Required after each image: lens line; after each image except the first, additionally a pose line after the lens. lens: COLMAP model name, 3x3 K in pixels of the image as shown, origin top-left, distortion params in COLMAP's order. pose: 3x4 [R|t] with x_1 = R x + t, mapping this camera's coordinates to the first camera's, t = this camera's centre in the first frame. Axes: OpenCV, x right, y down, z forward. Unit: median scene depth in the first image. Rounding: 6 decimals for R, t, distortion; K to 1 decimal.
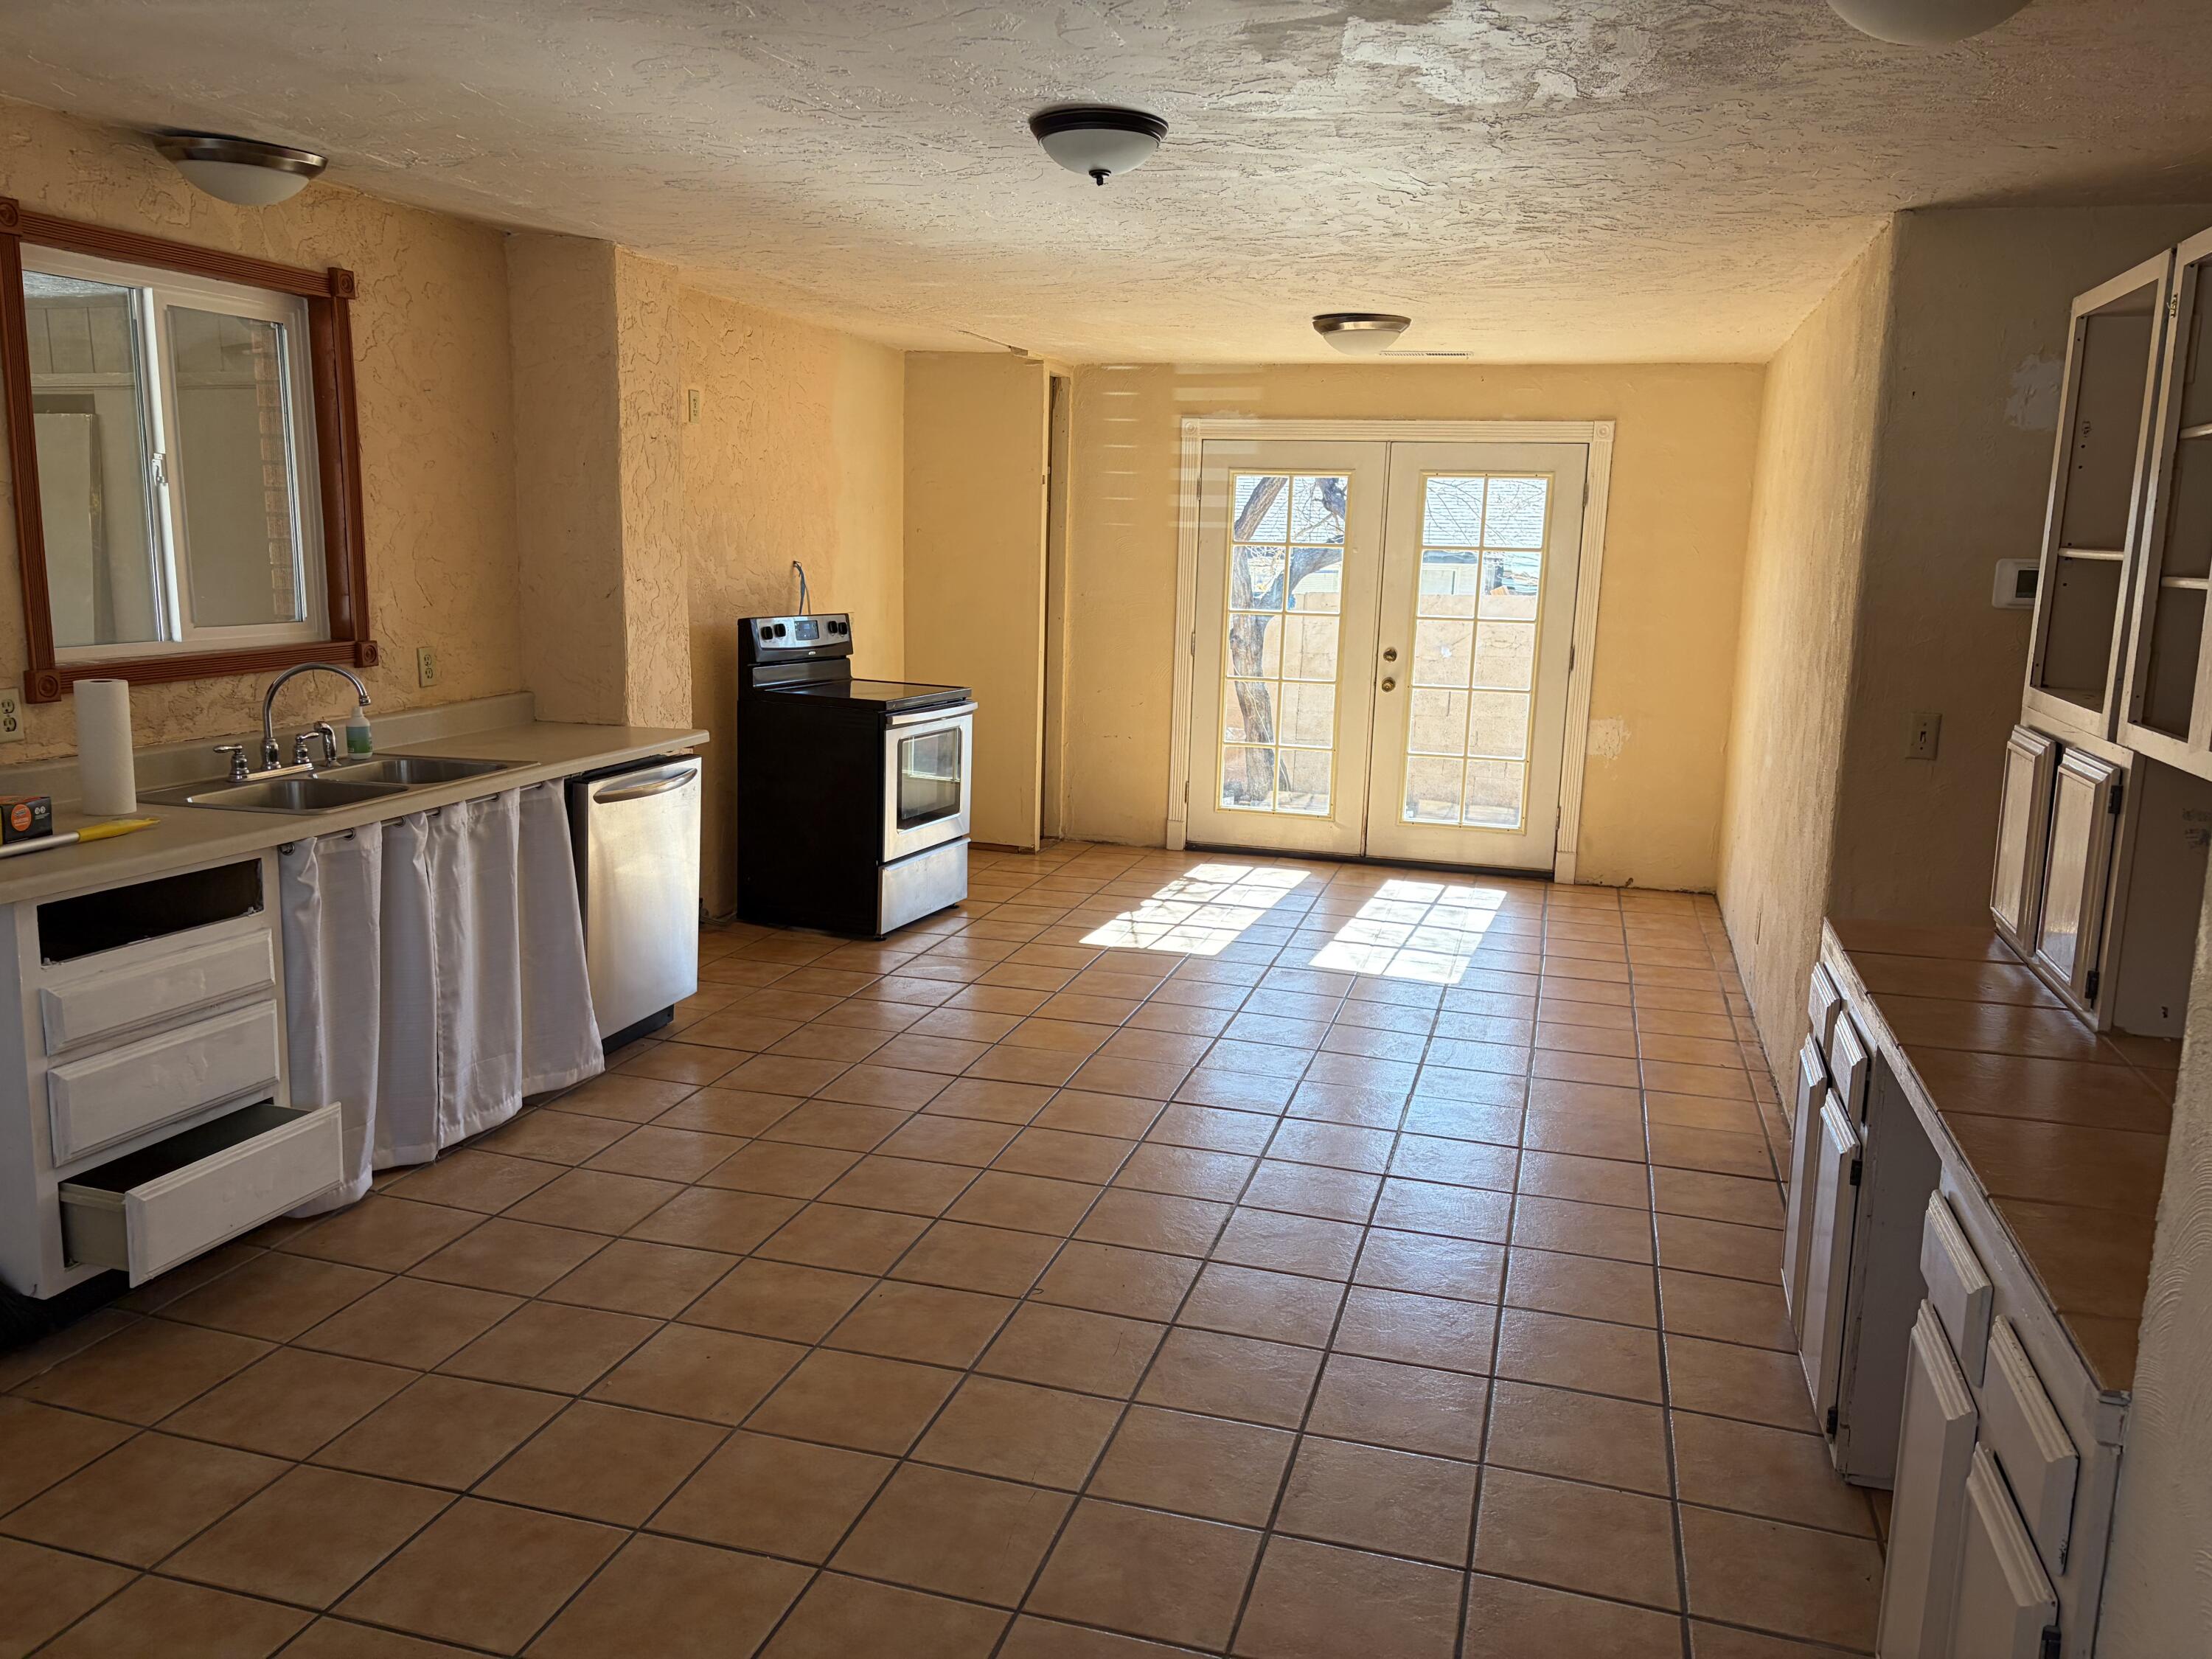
lens RADIAL K [[1675.4, 0, 1095.1], [0, 1675.4, 838.9], [0, 0, 1]] dist [0.057516, -0.052093]
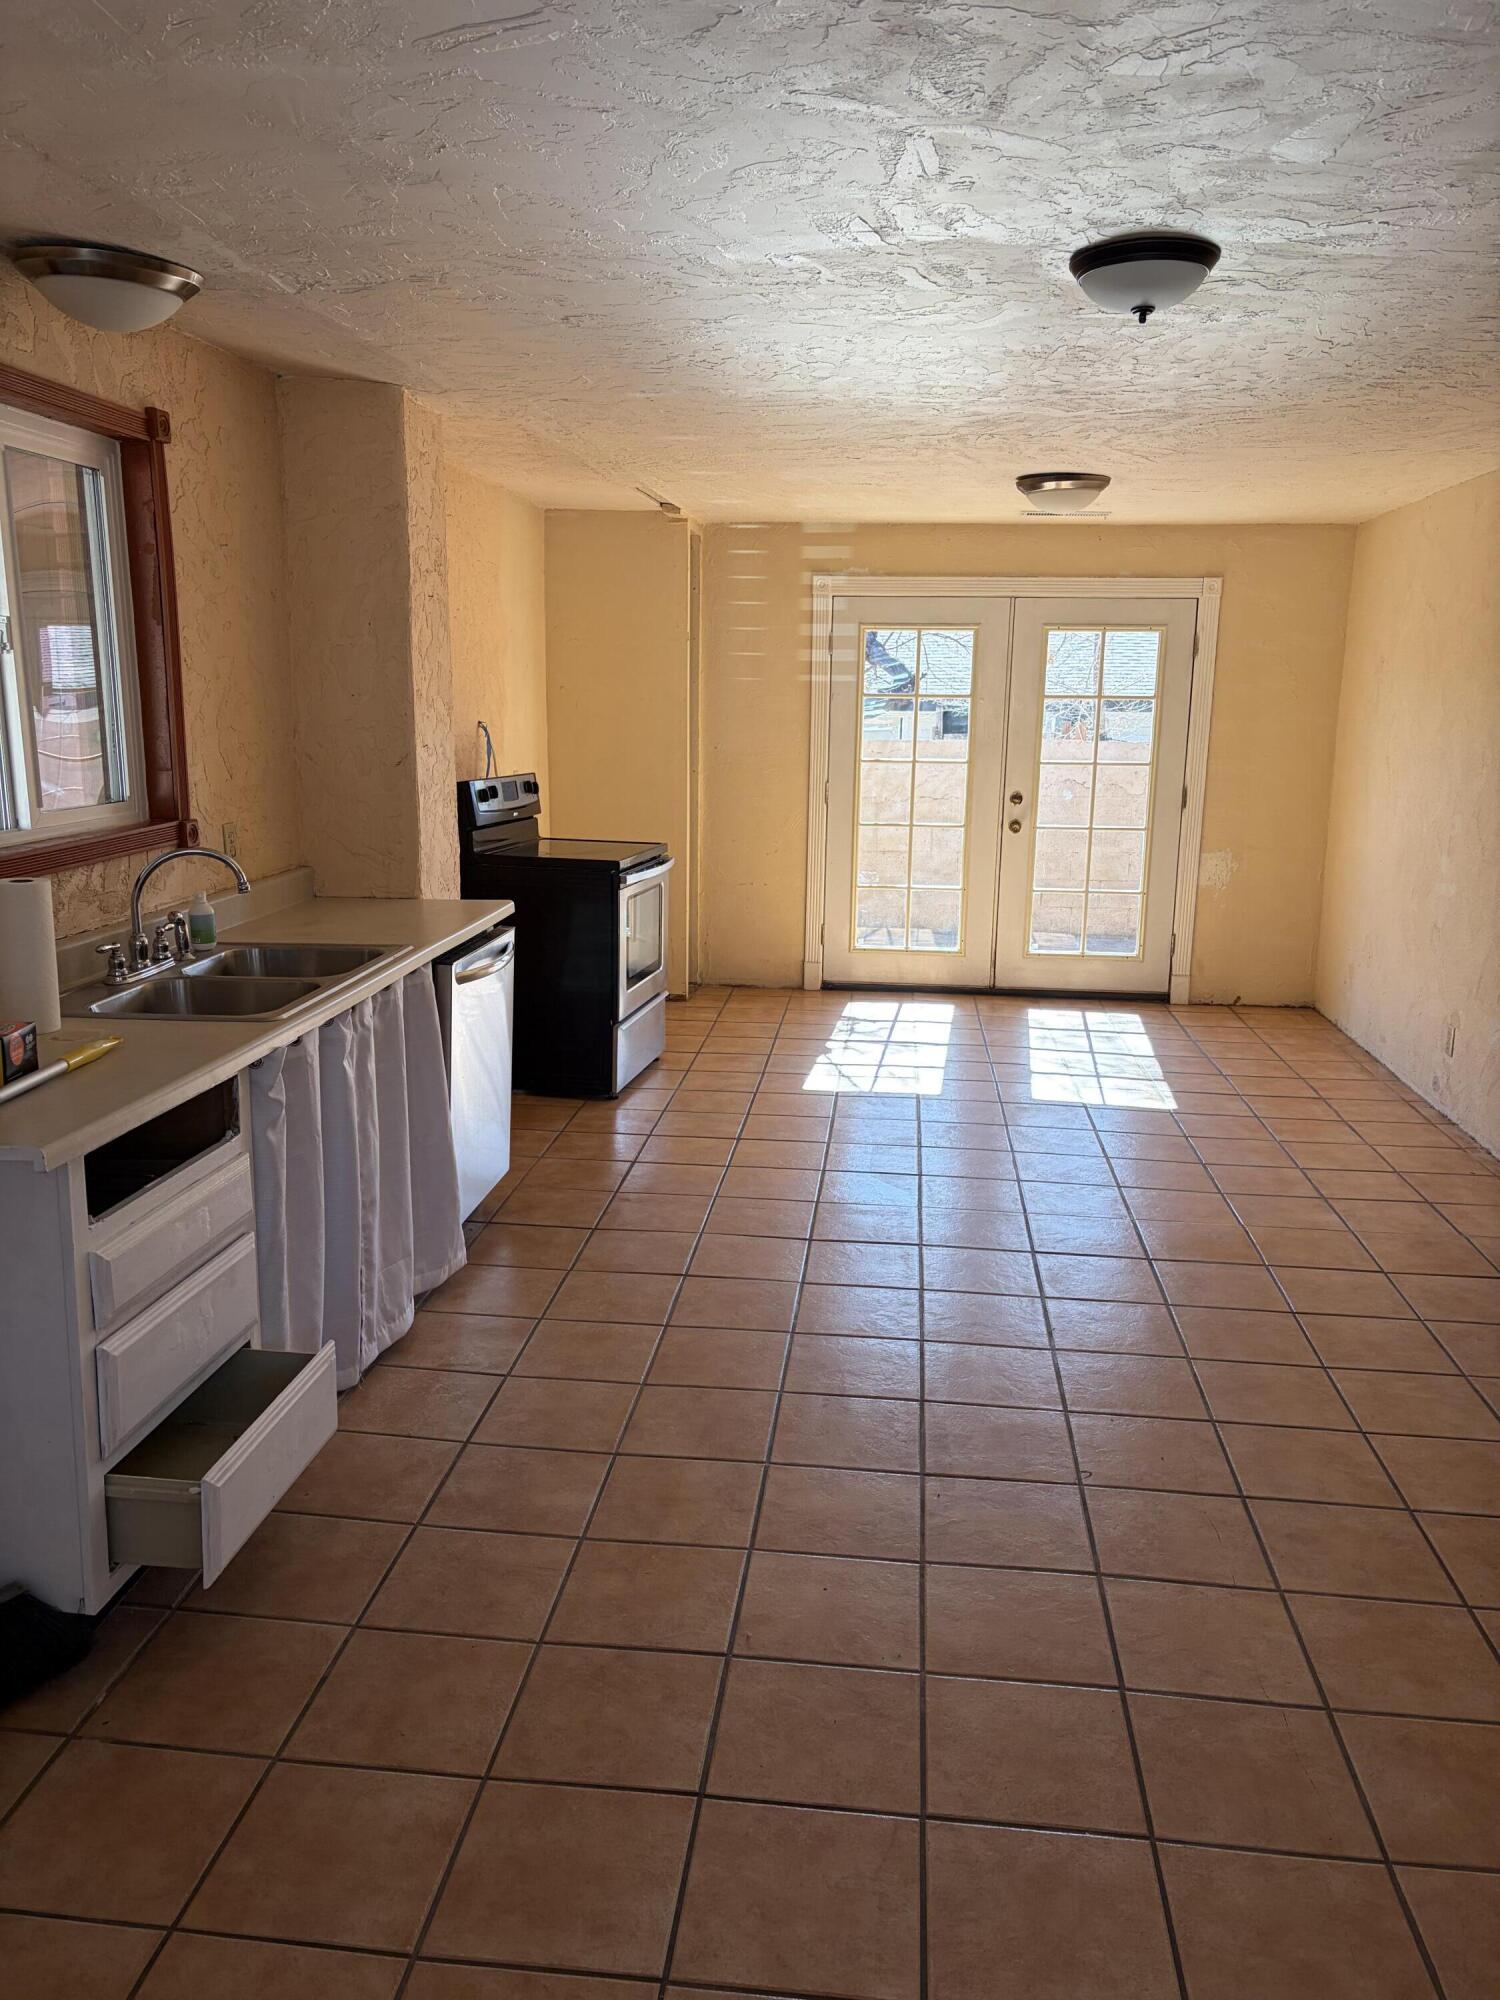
lens RADIAL K [[1514.9, 0, 756.3], [0, 1514.9, 998.2], [0, 0, 1]] dist [0.057516, -0.052093]
pose [[0.984183, -0.048913, 0.170269, -0.250253], [0.044877, 0.998615, 0.027474, -0.026645], [-0.171377, -0.019399, 0.985014, 0.118383]]
